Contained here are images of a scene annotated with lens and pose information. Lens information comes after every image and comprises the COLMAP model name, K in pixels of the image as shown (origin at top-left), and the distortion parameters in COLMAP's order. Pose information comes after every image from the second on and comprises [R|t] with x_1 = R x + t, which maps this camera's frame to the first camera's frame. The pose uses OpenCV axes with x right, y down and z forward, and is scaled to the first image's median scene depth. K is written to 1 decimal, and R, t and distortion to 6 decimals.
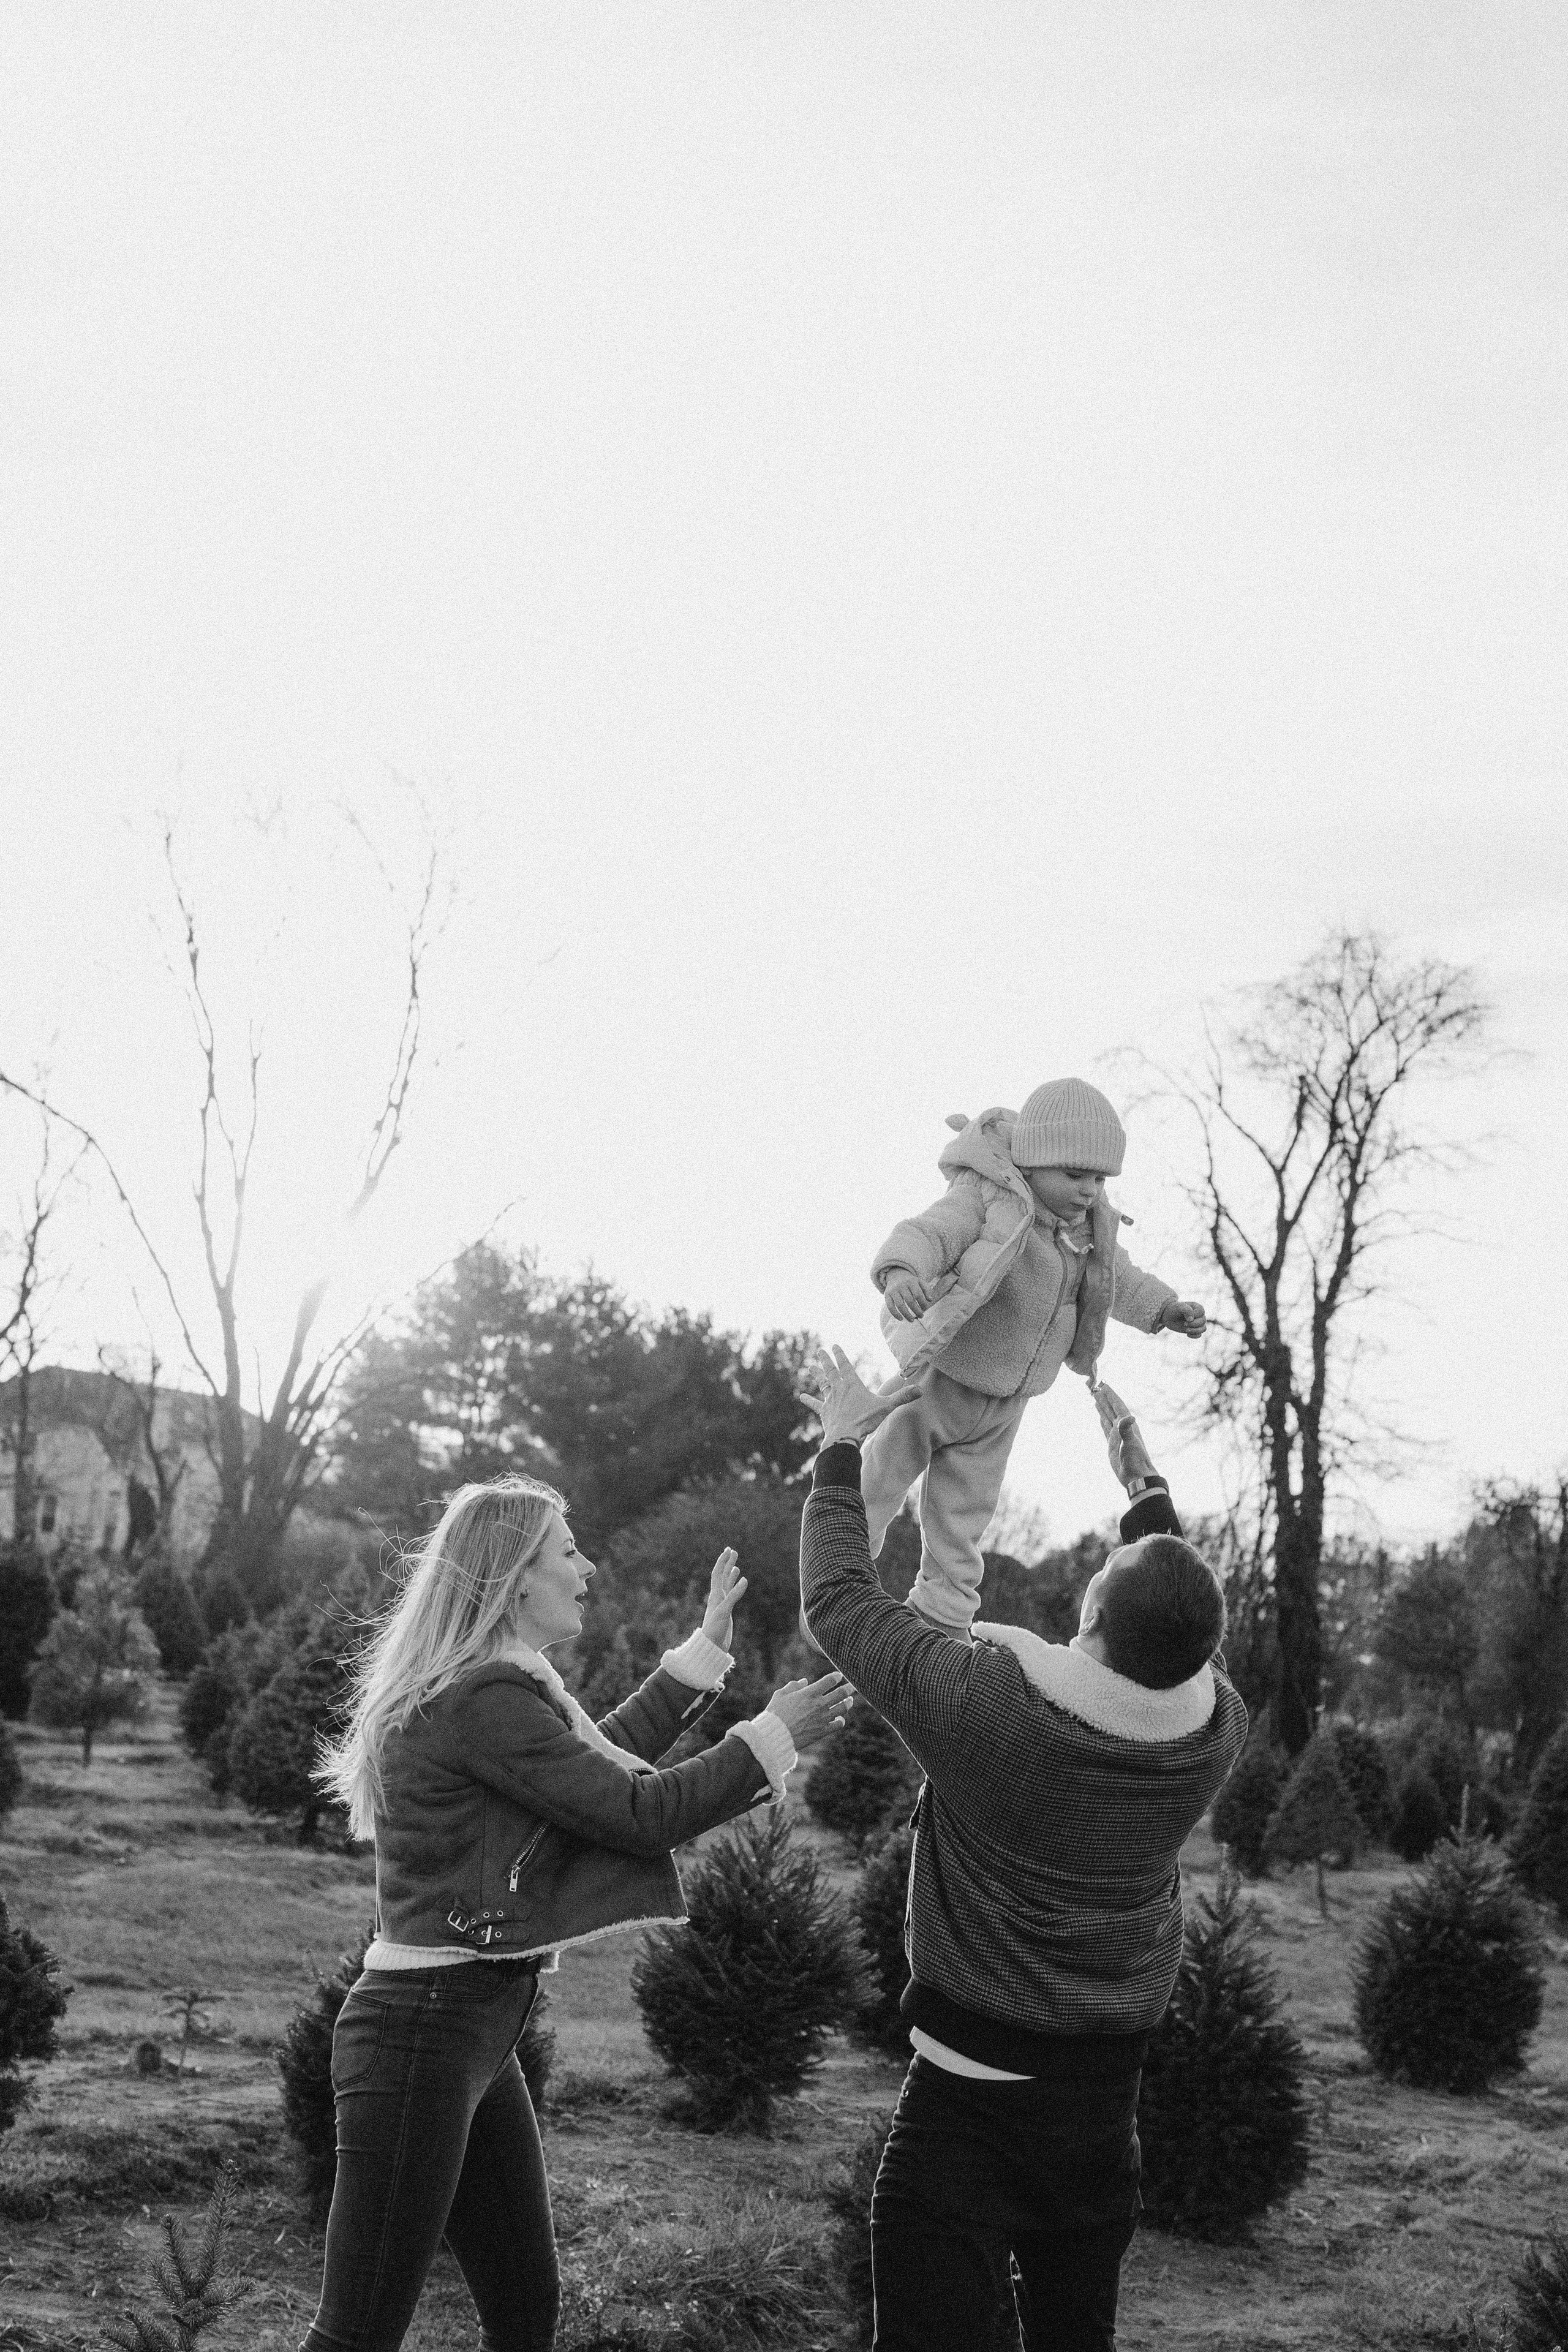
lens RADIAL K [[3371.6, 0, 784.0], [0, 3371.6, 1176.0], [0, 0, 1]] dist [0.025466, 0.004828]
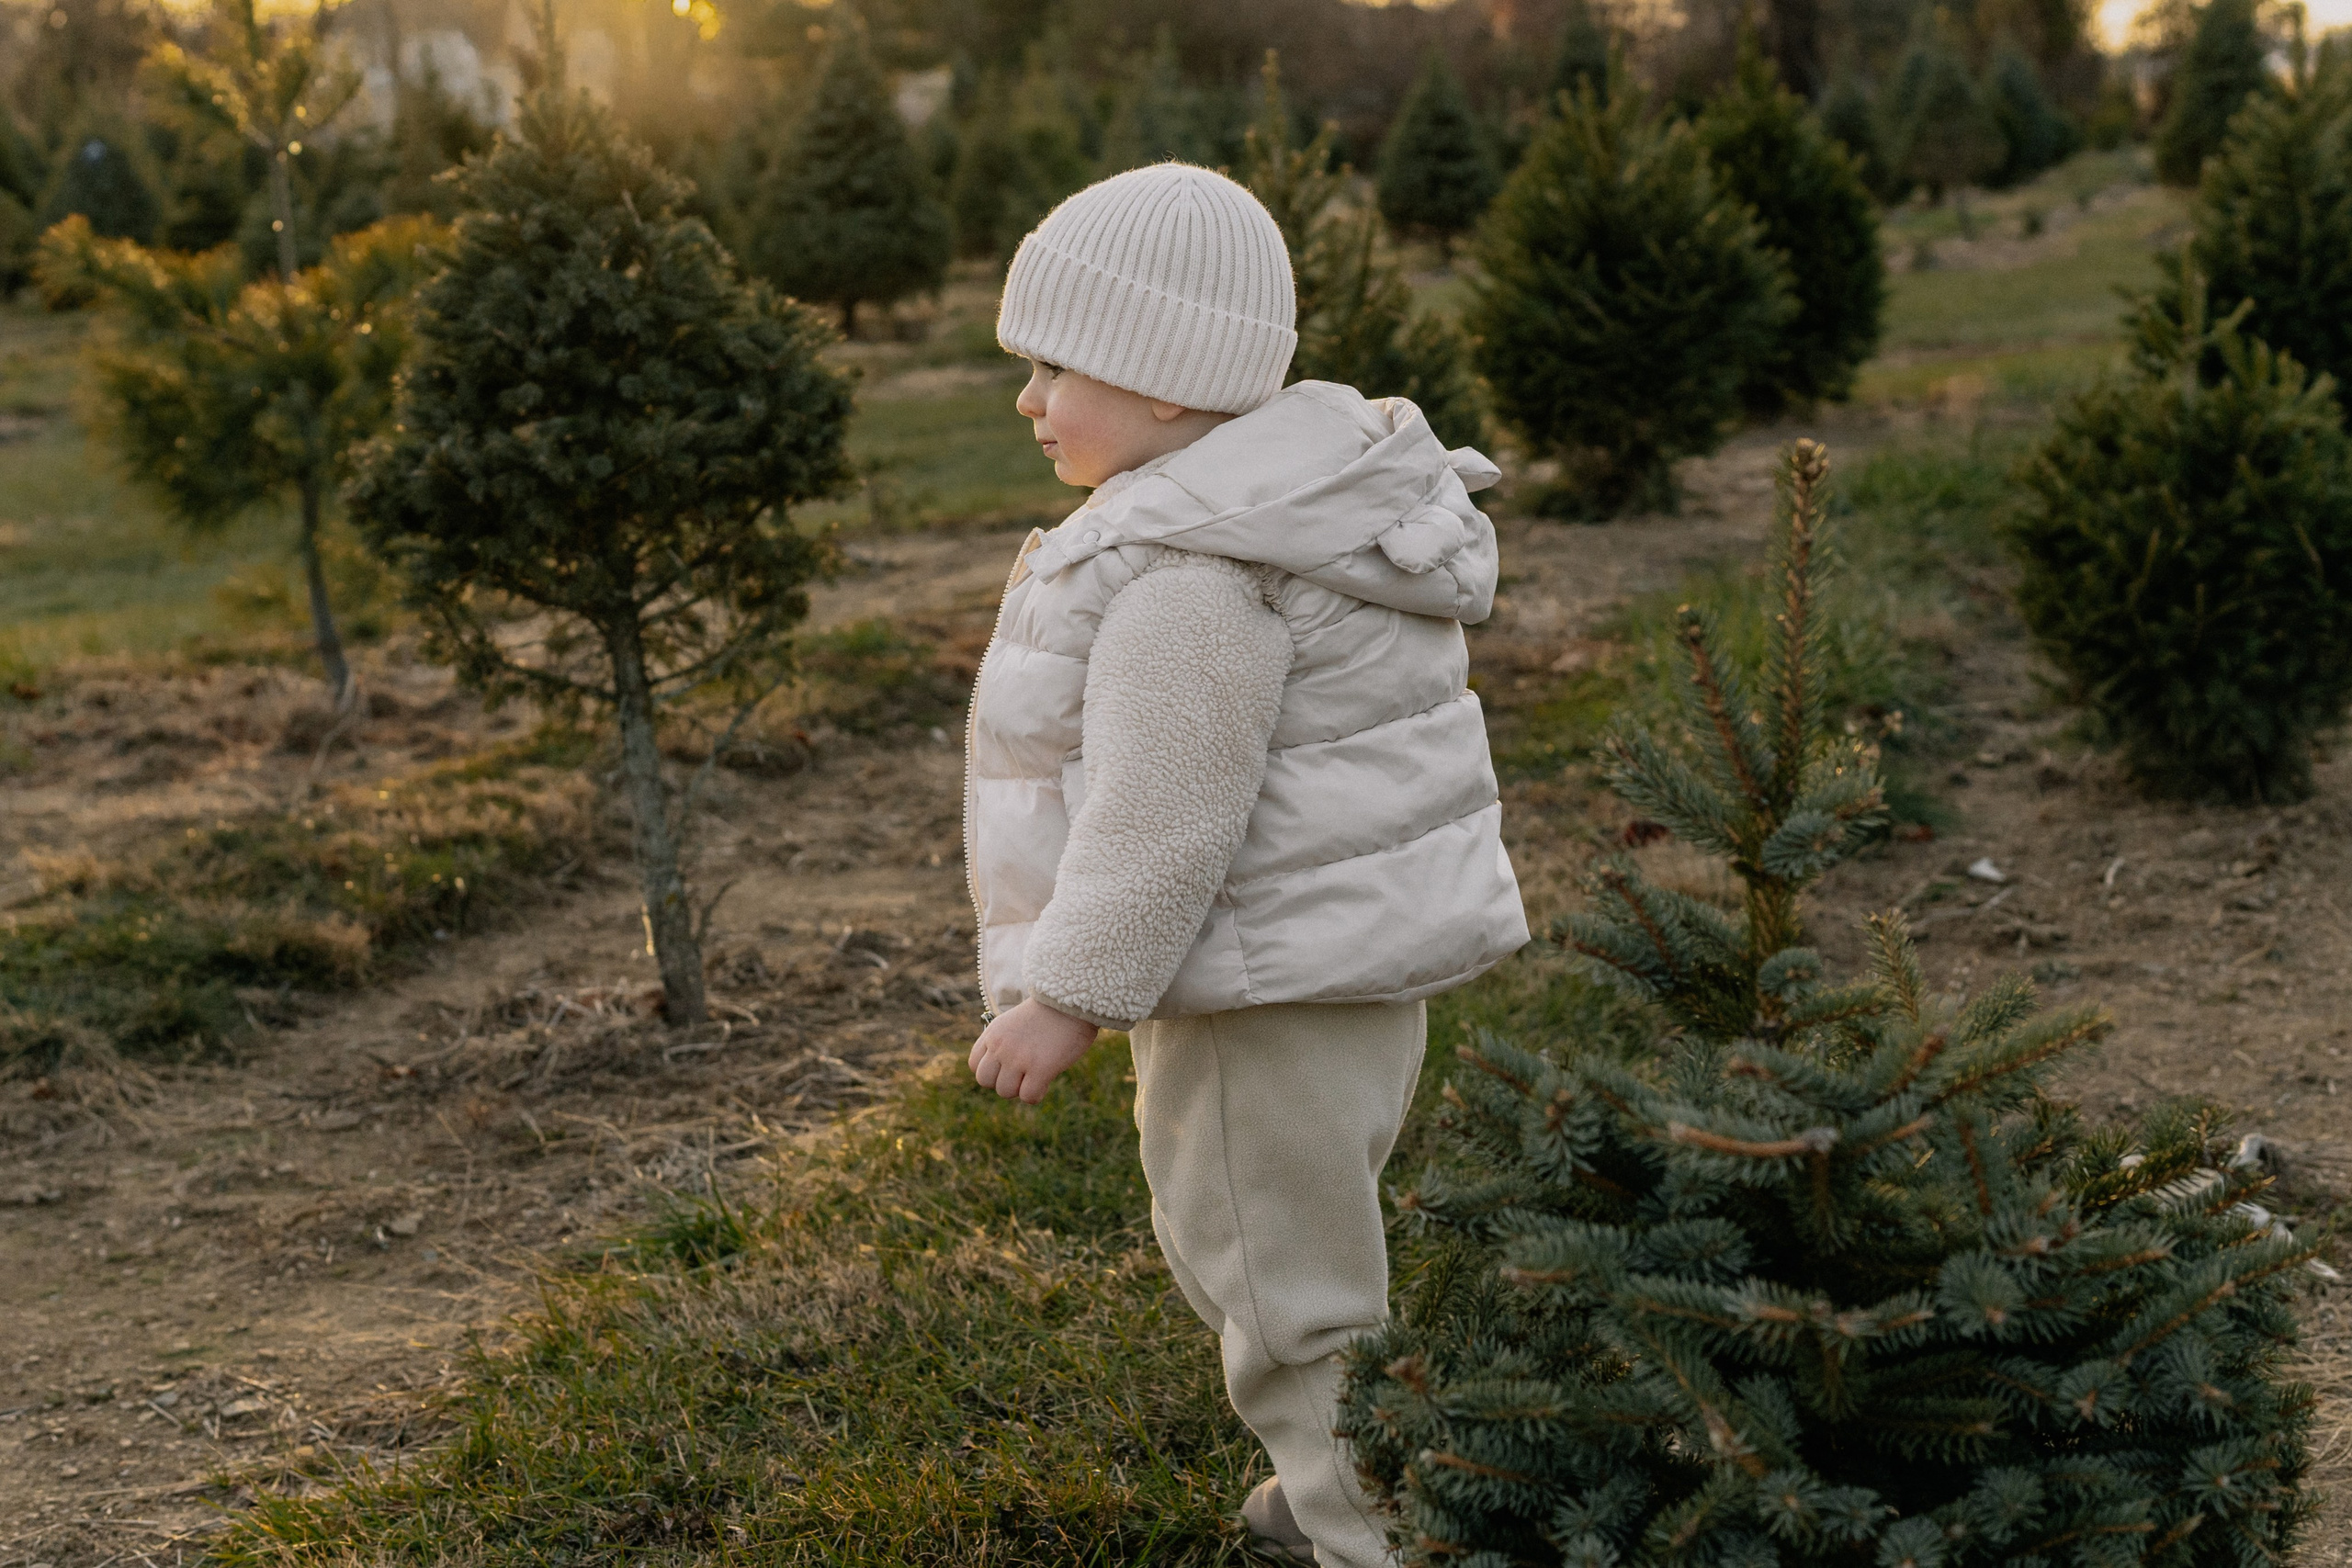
lens RADIAL K [[3447.9, 0, 1176.0], [0, 3447.9, 784.0], [0, 0, 1]] dist [0.158014, 0.050707]
pose [[0.985699, -0.163572, -0.040528, -0.116907], [0.167951, 0.933834, 0.315827, 0.104862], [-0.013814, -0.318117, 0.947951, 0.342571]]
